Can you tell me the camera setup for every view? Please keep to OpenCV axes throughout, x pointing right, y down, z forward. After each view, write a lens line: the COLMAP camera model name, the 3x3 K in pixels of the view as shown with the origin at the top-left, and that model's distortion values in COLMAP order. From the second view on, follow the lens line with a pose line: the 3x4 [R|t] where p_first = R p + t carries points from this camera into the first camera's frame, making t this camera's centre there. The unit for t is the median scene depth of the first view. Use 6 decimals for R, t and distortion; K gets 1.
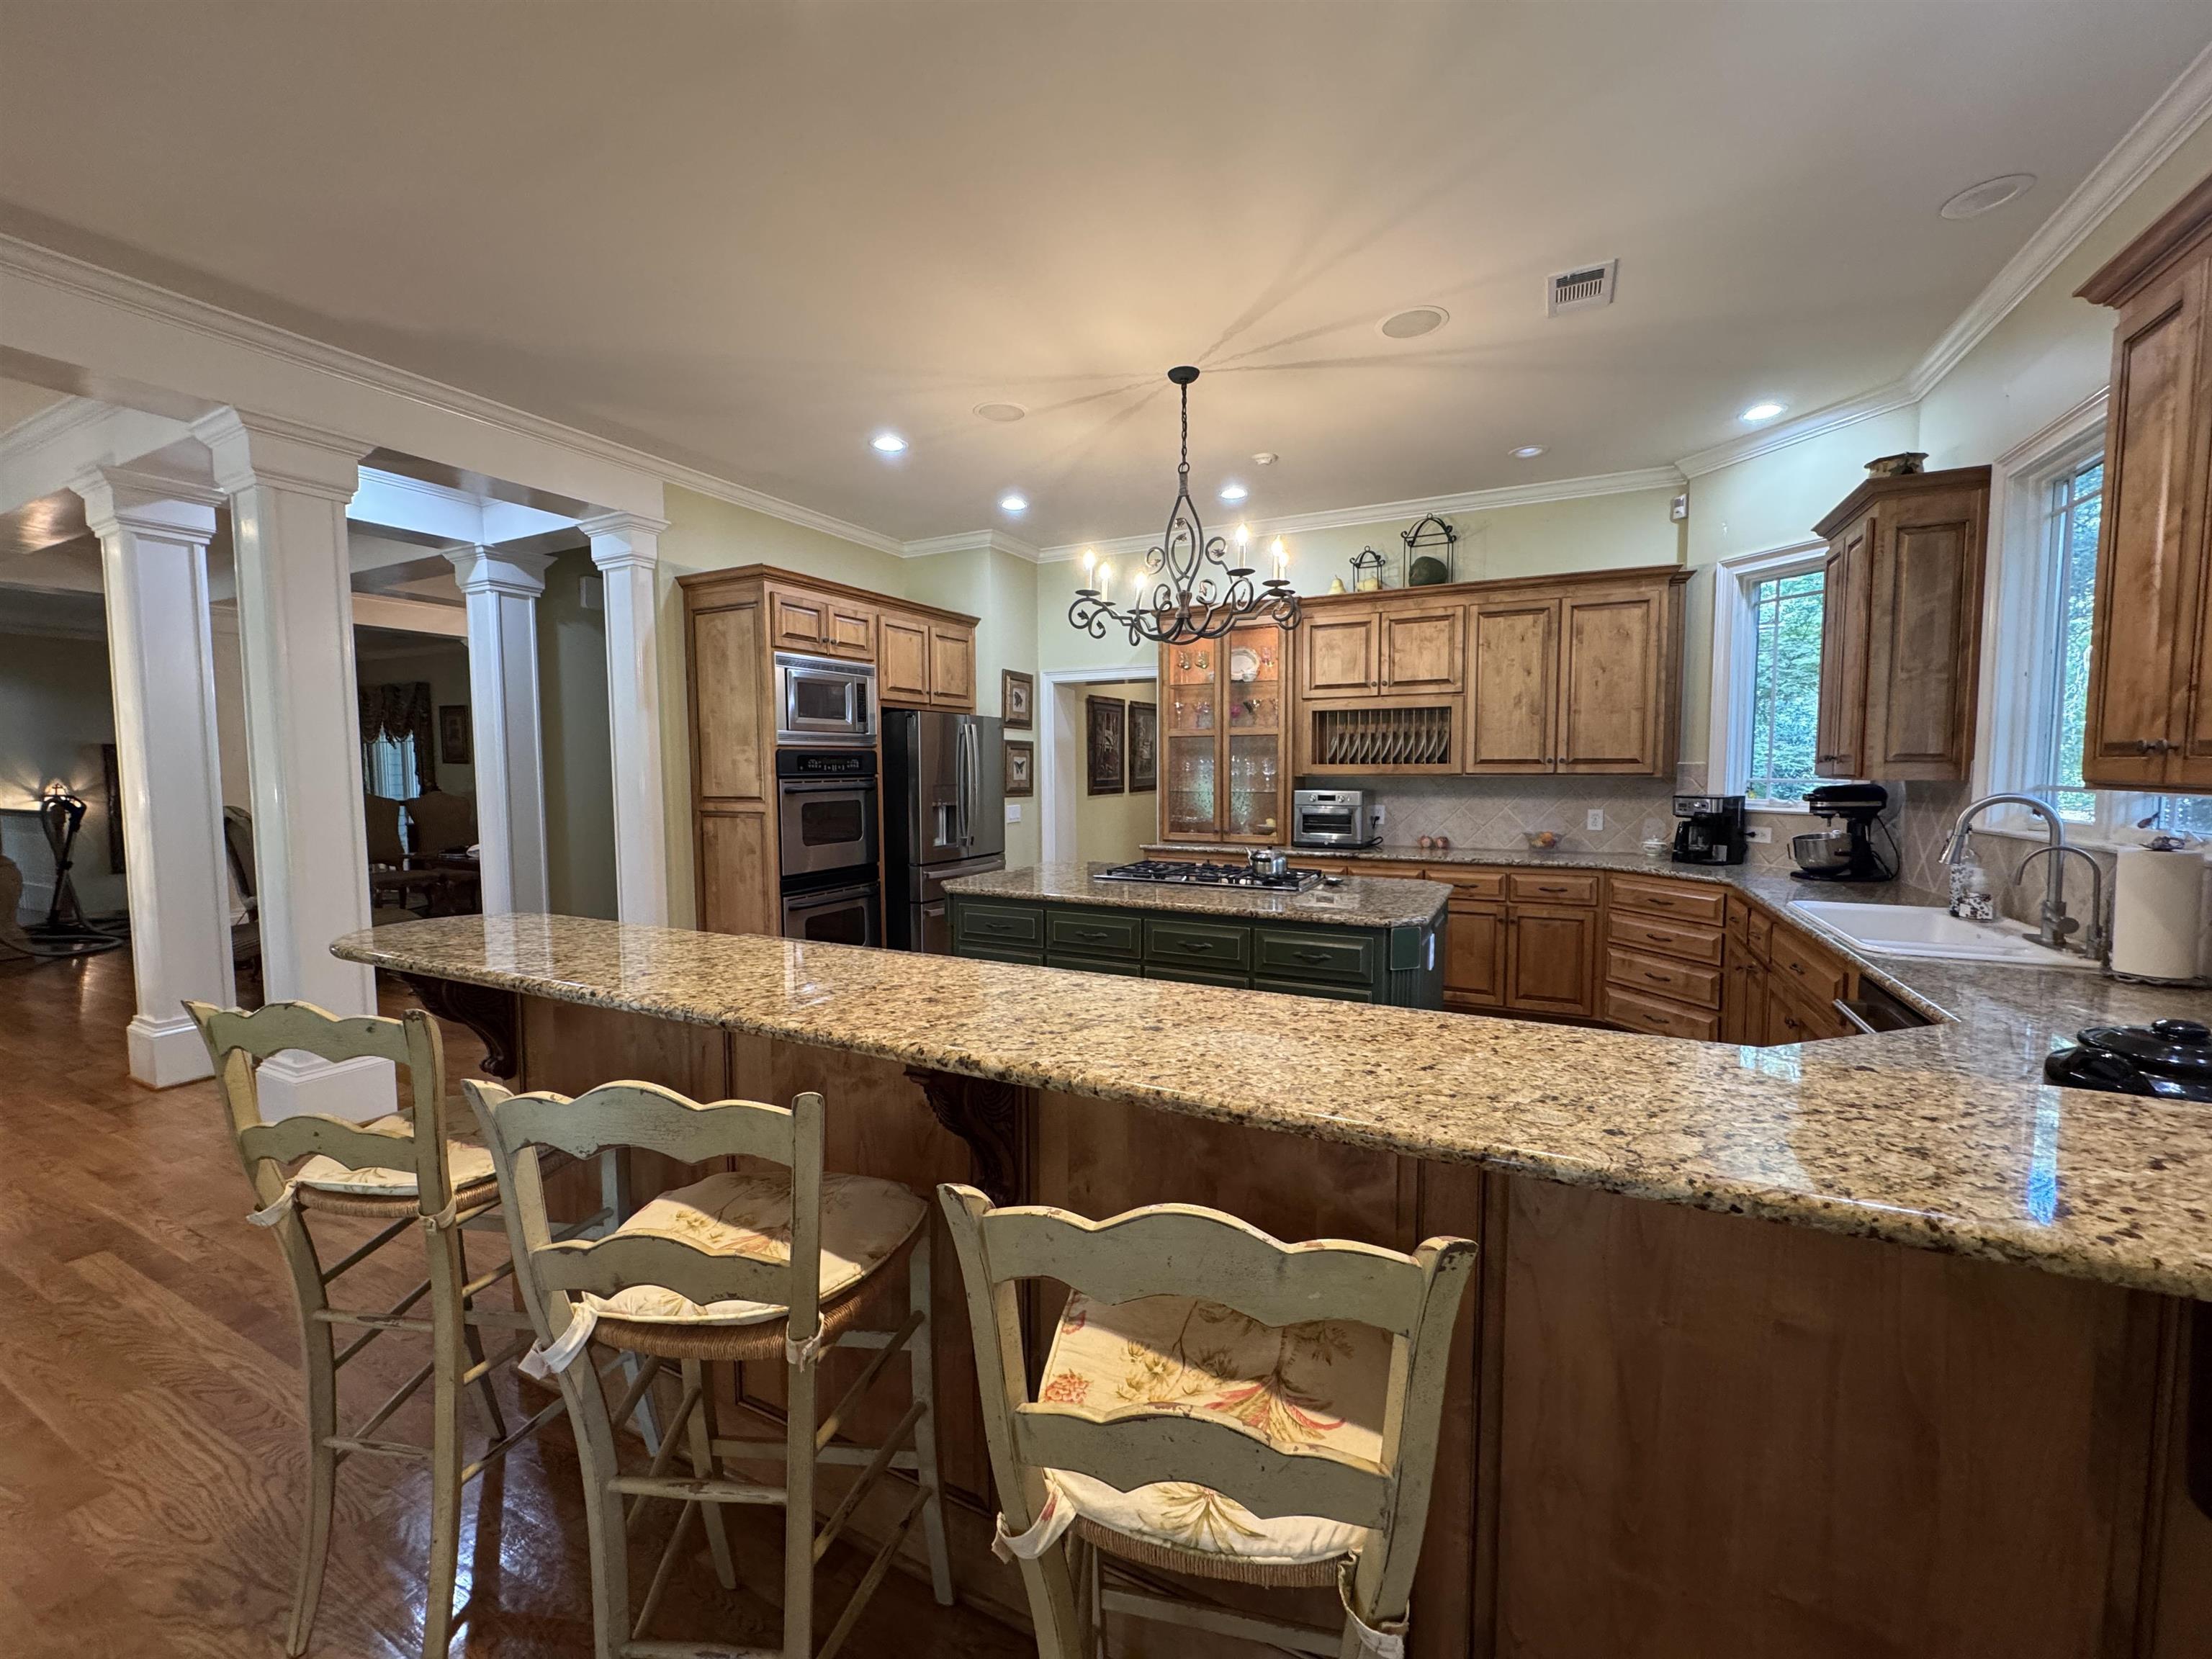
lens RADIAL K [[882.3, 0, 1098.9], [0, 882.3, 825.9], [0, 0, 1]] dist [-0.003820, 0.000378]
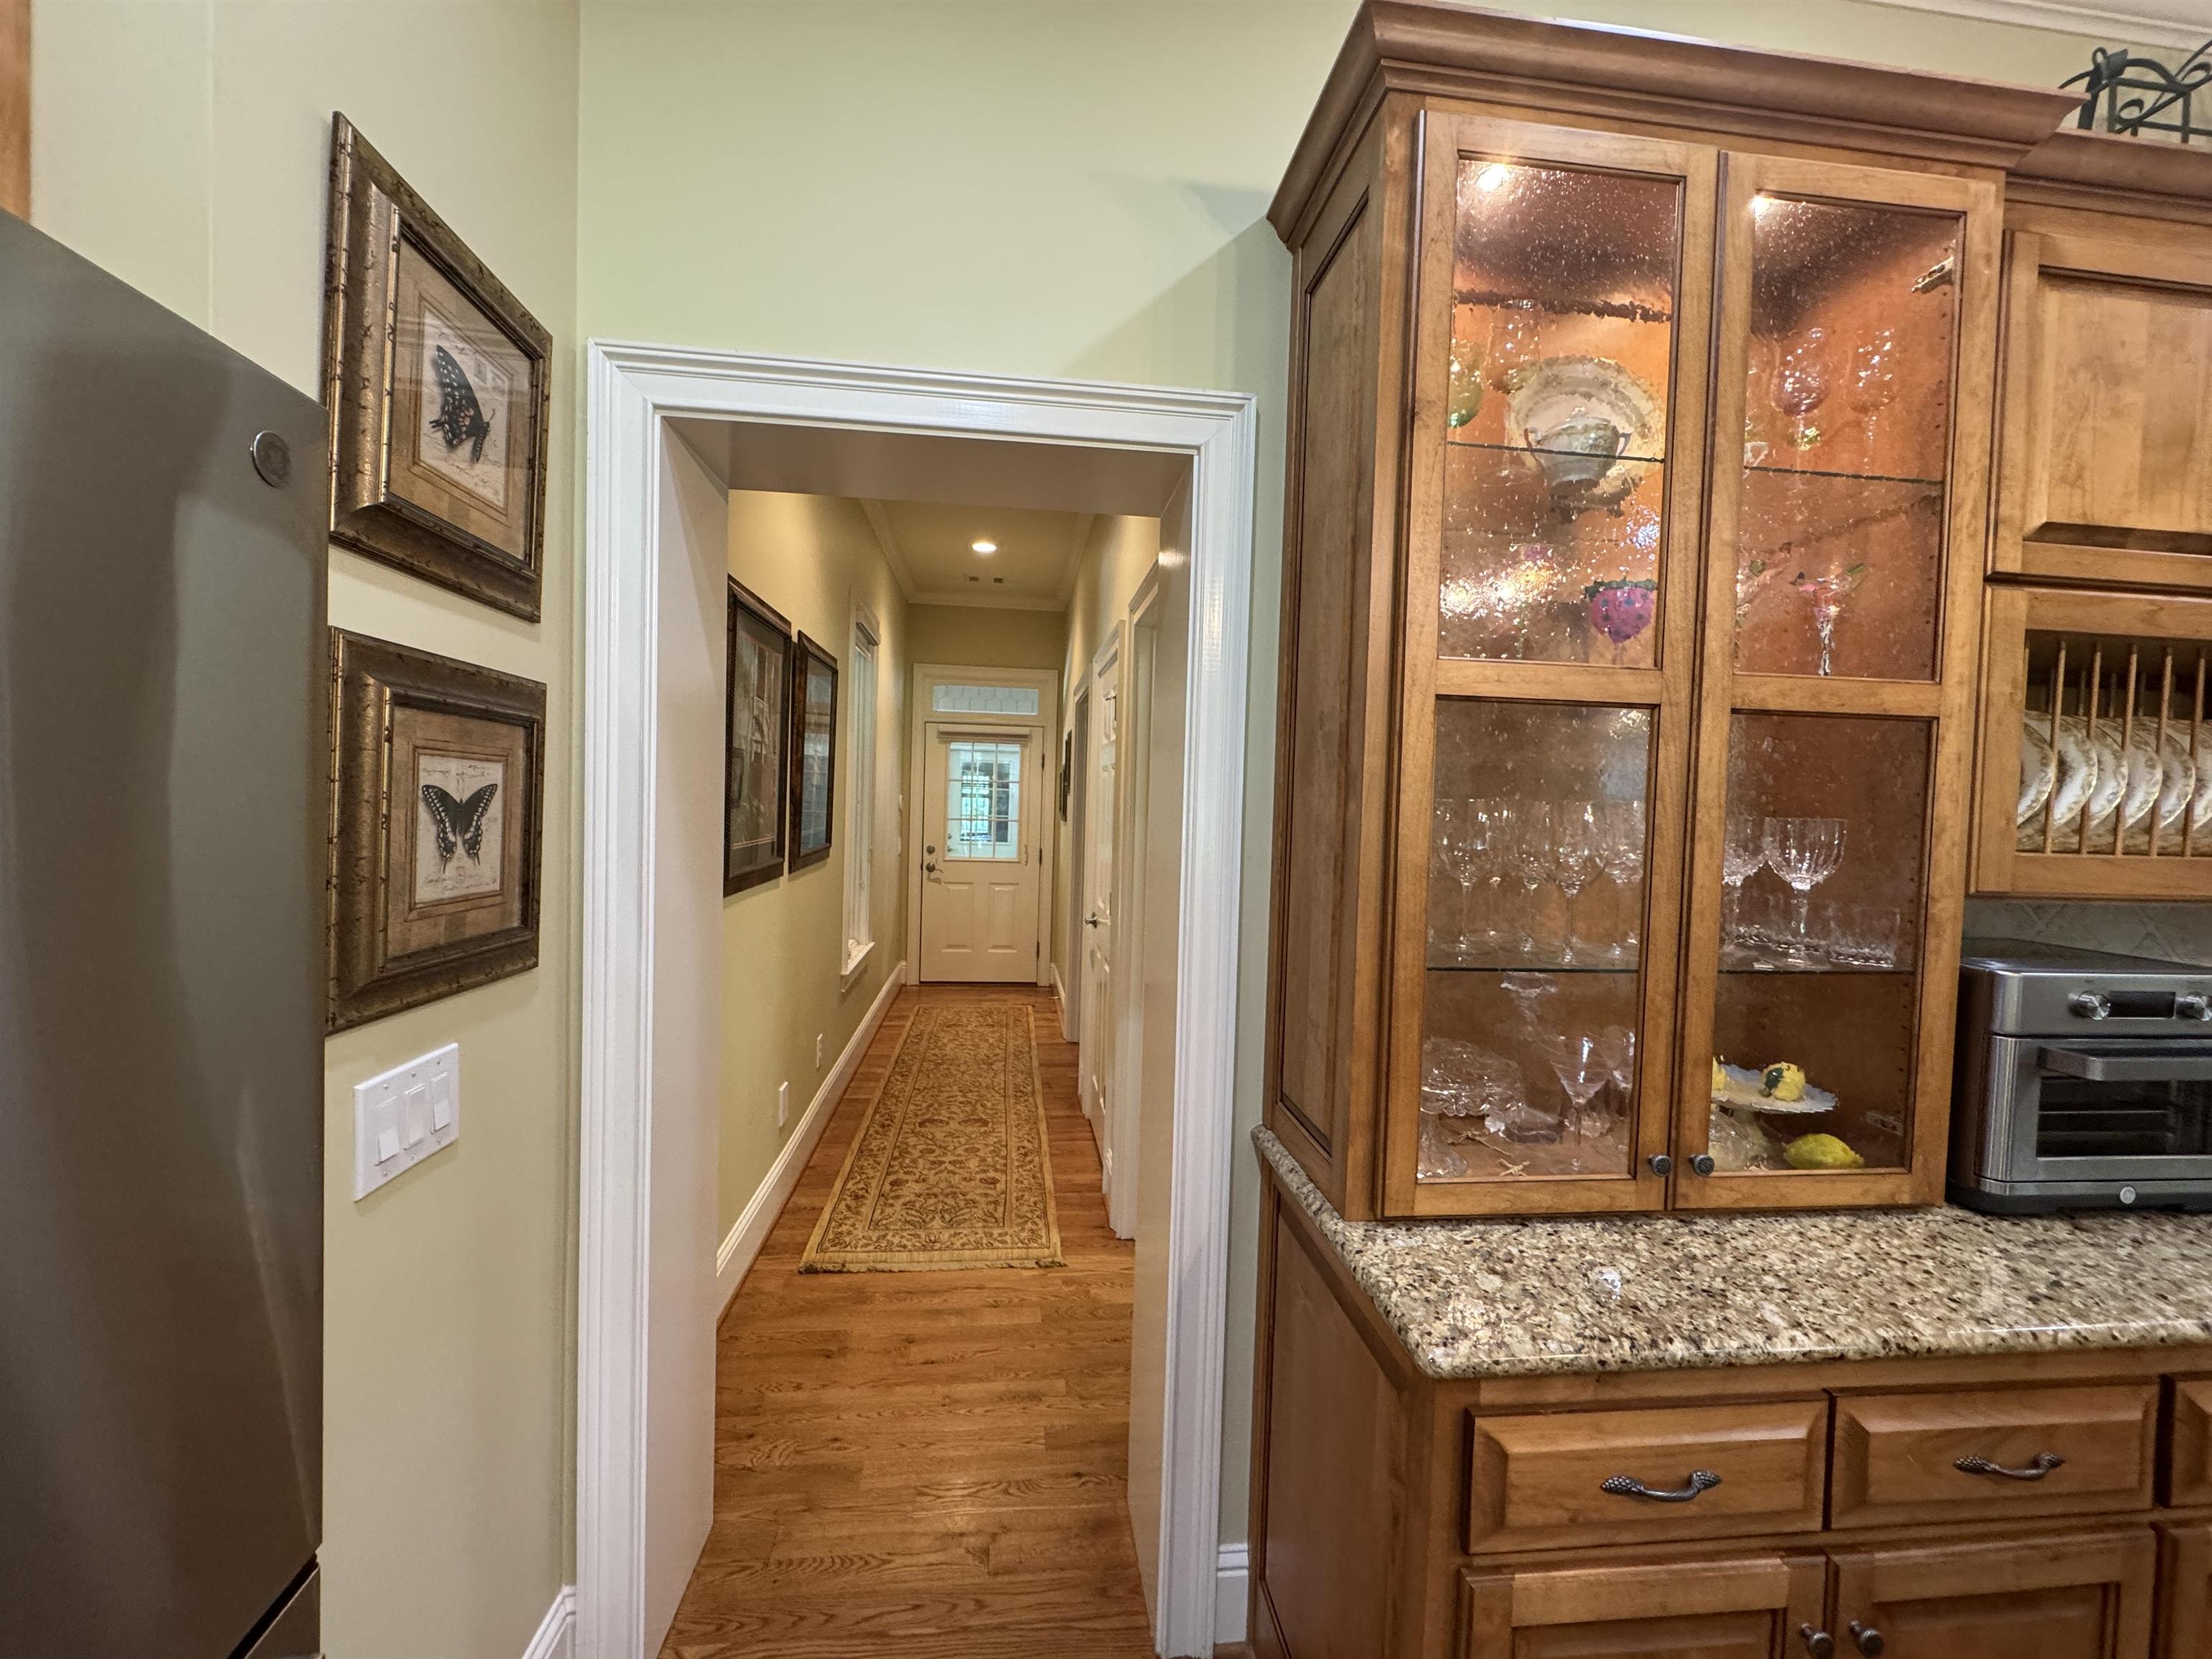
lens RADIAL K [[882.3, 0, 1106.8], [0, 882.3, 829.1], [0, 0, 1]] dist [-0.003820, 0.000378]
pose [[0.839951, 0.015919, 0.542428, -0.077860], [0.003571, 0.999386, -0.034859, -0.059131], [-0.542650, 0.031217, 0.839379, 0.798953]]
